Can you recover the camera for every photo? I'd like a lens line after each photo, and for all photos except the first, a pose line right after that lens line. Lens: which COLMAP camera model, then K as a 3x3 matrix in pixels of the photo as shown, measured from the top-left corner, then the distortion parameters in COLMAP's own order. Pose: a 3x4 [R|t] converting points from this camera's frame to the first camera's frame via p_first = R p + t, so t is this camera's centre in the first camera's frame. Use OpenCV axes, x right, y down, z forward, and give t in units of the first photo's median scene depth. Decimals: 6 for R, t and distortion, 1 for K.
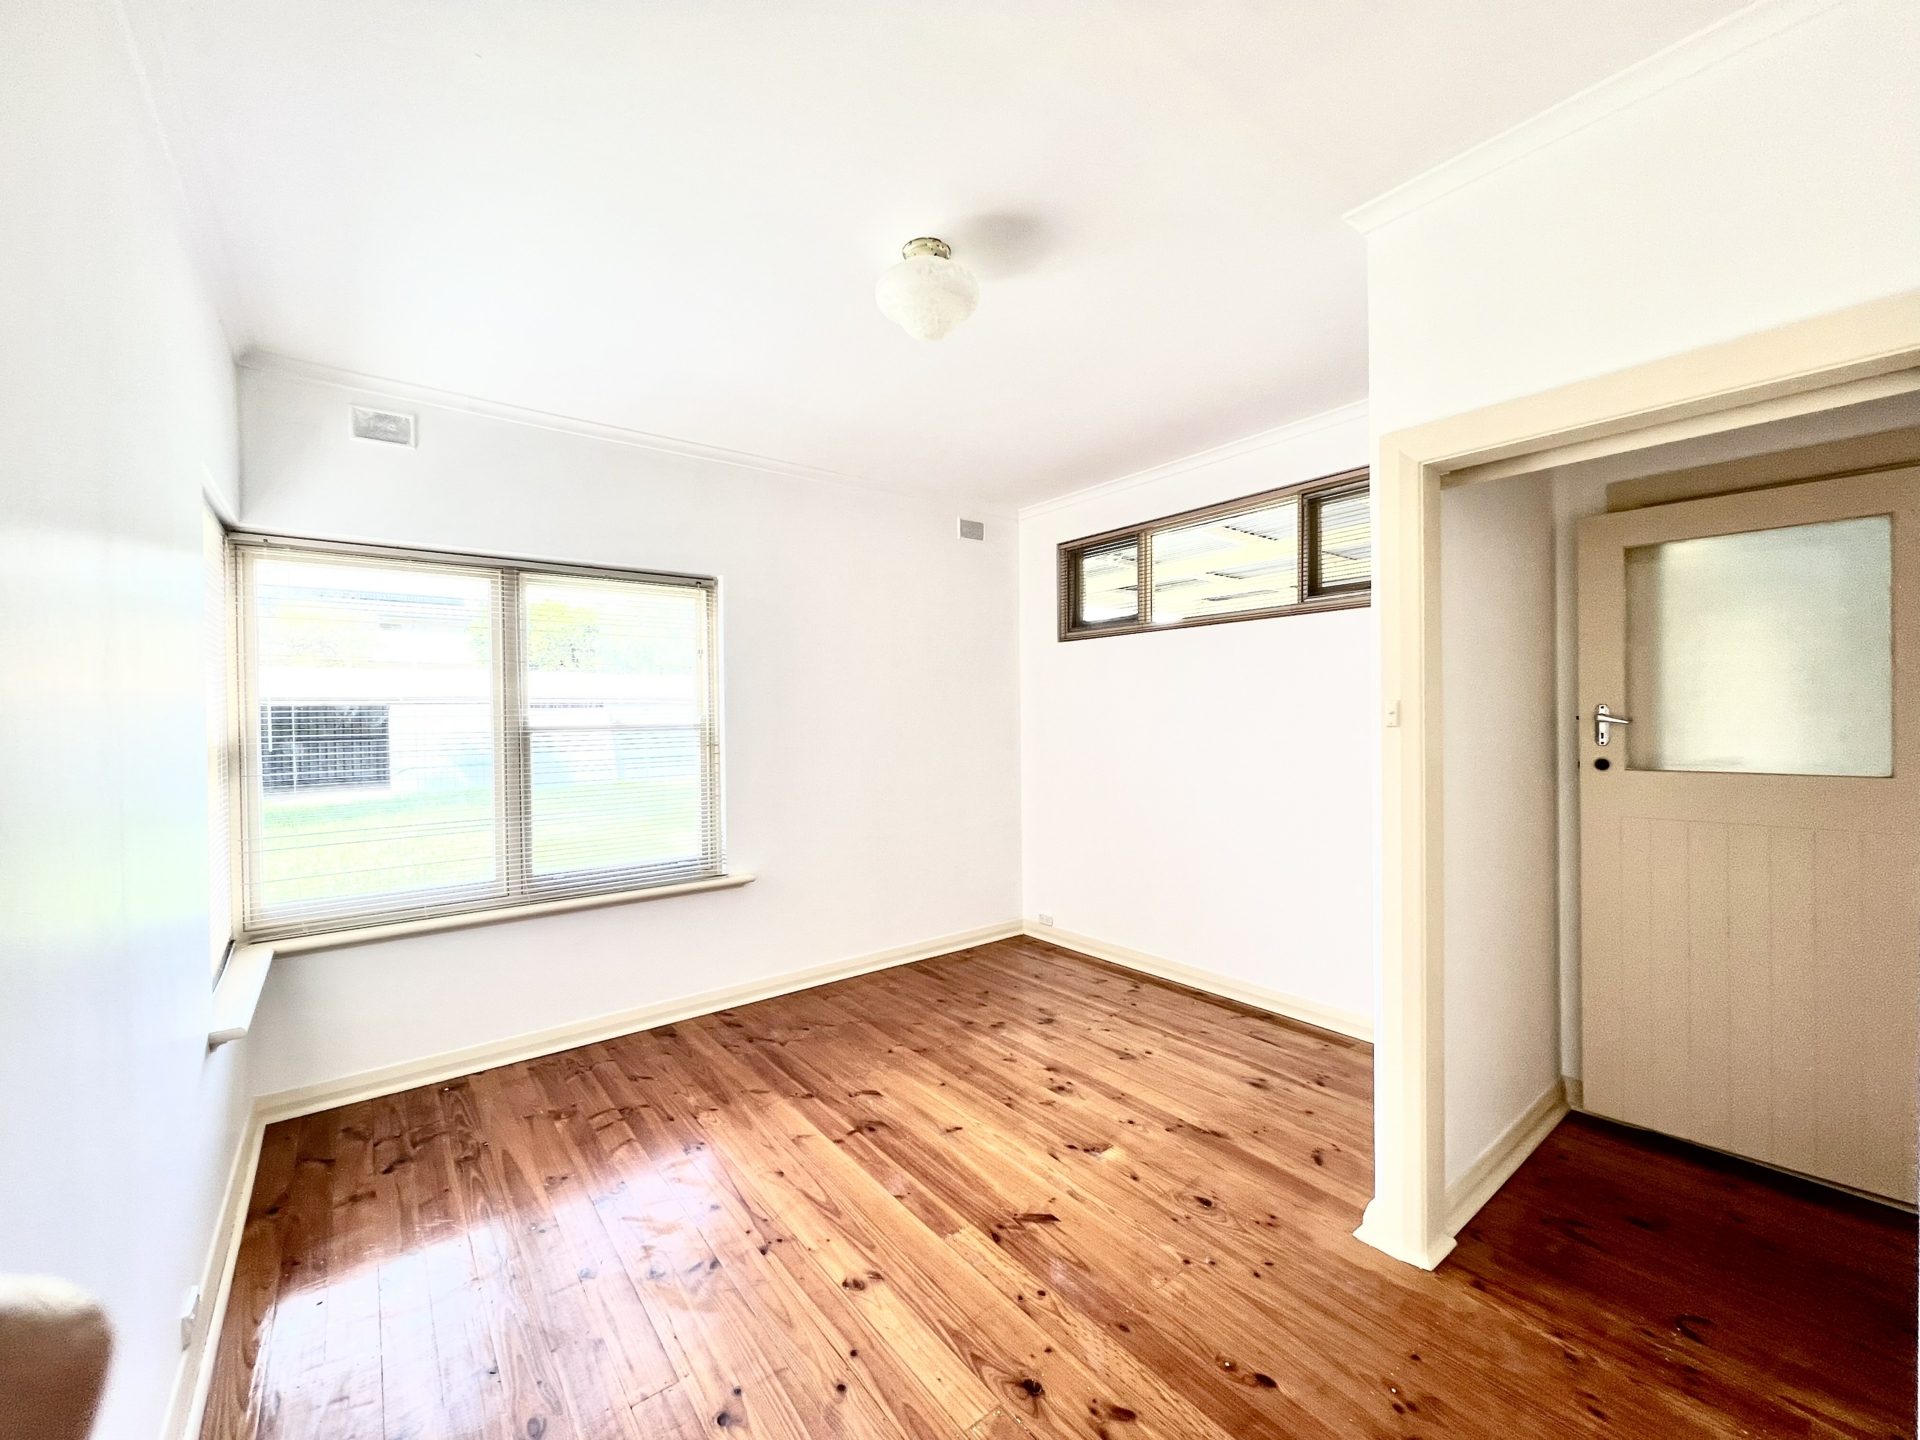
lens RADIAL K [[766.2, 0, 964.0], [0, 766.2, 716.6], [0, 0, 1]] dist [-0.002315, 0.000726]
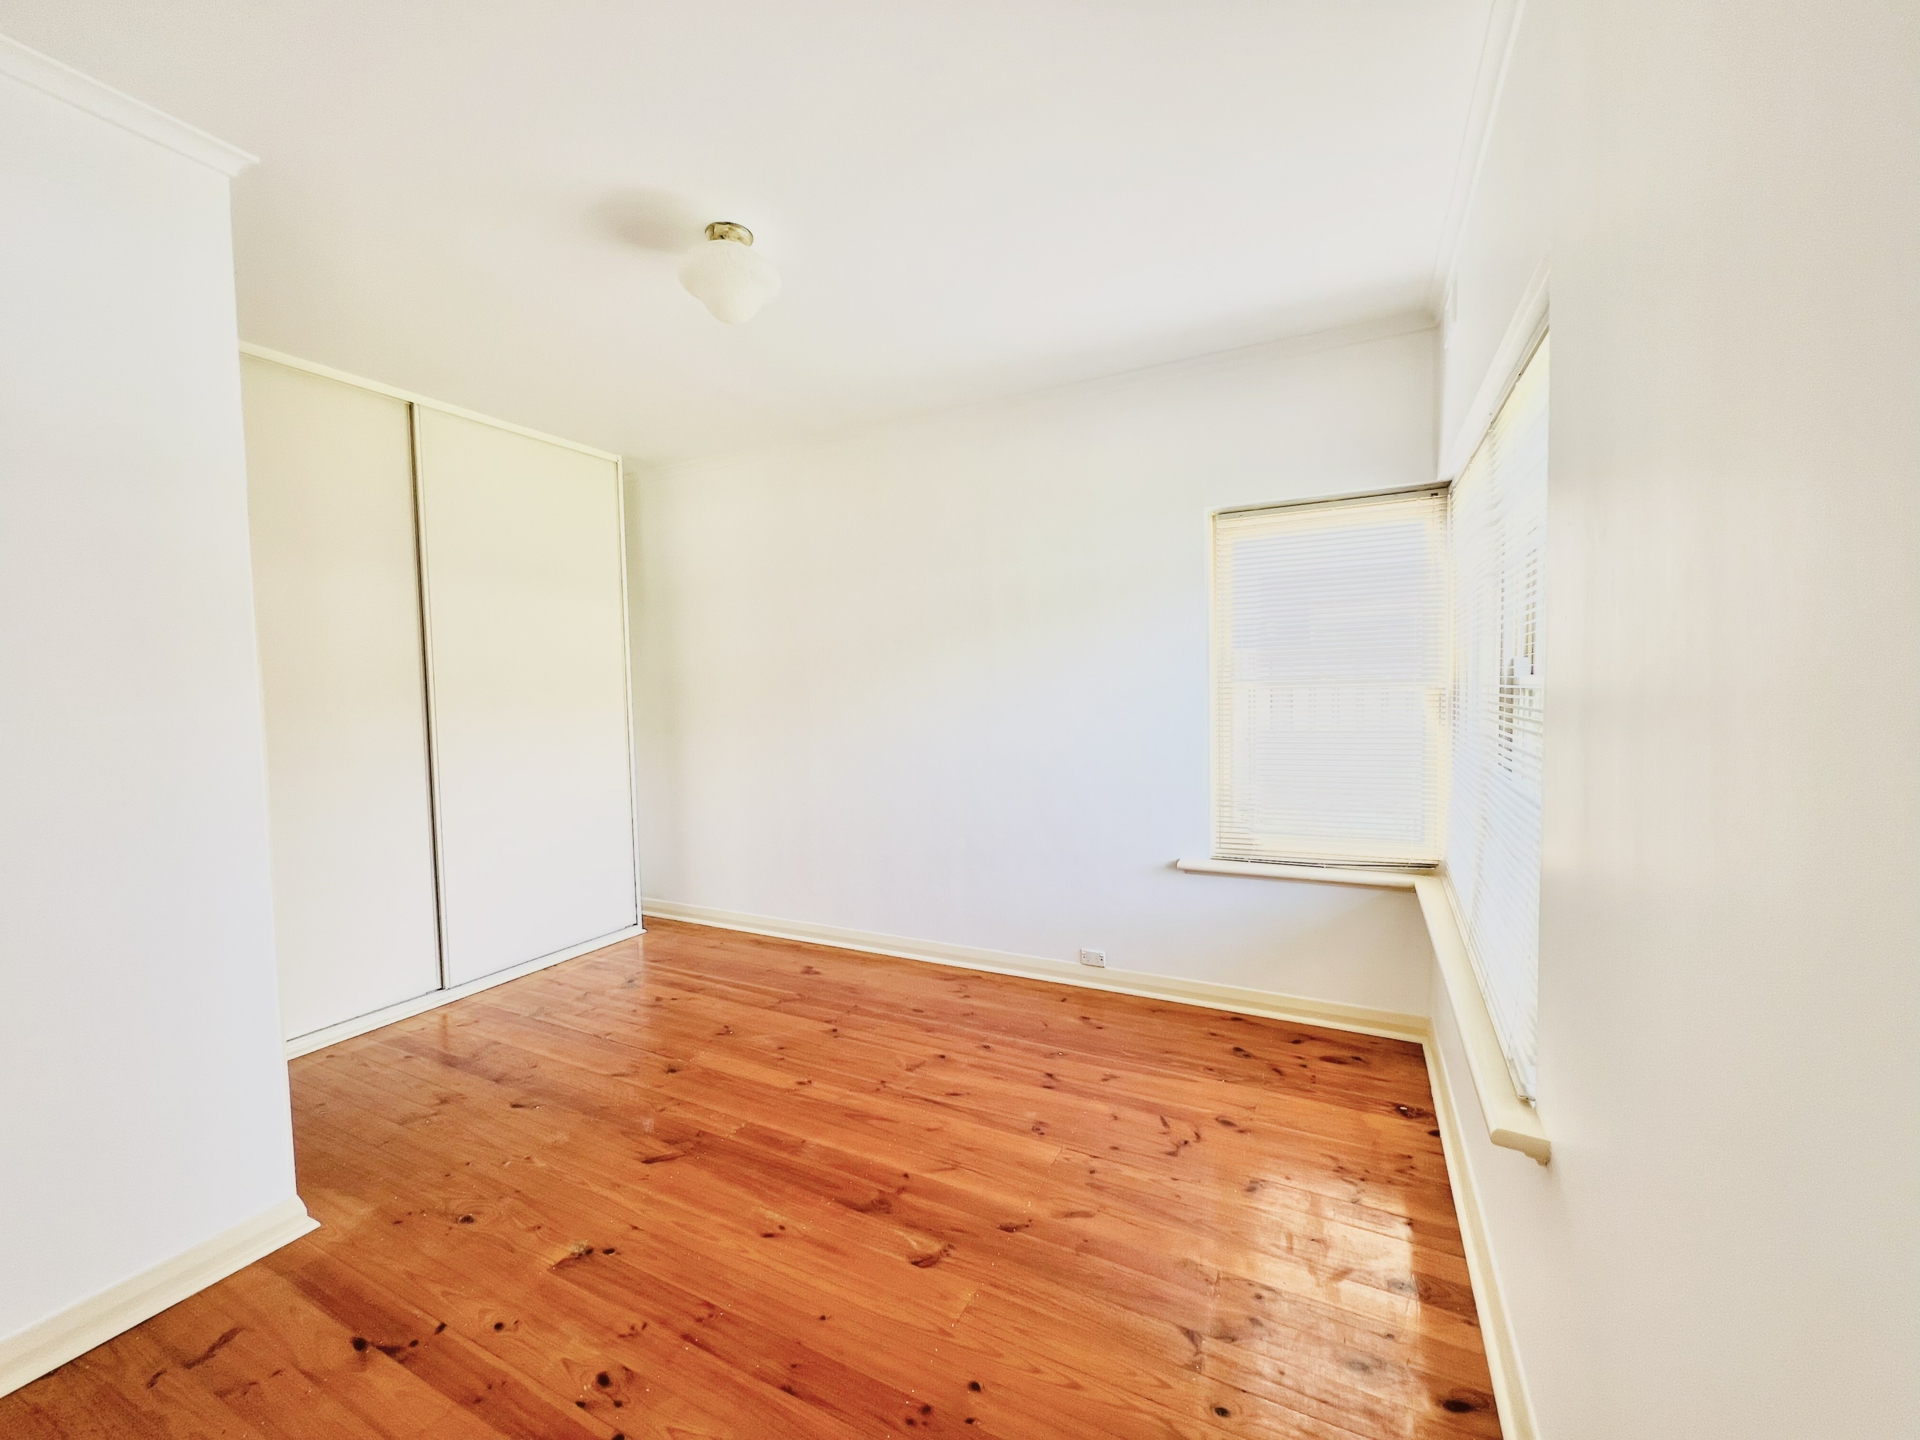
lens RADIAL K [[766.2, 0, 956.4], [0, 766.2, 721.1], [0, 0, 1]] dist [-0.002315, 0.000726]
pose [[-0.904887, 0.049649, -0.422745, 0.142491], [0.023802, 0.997522, 0.066204, -0.012825], [0.424985, 0.049844, -0.903827, 2.052601]]
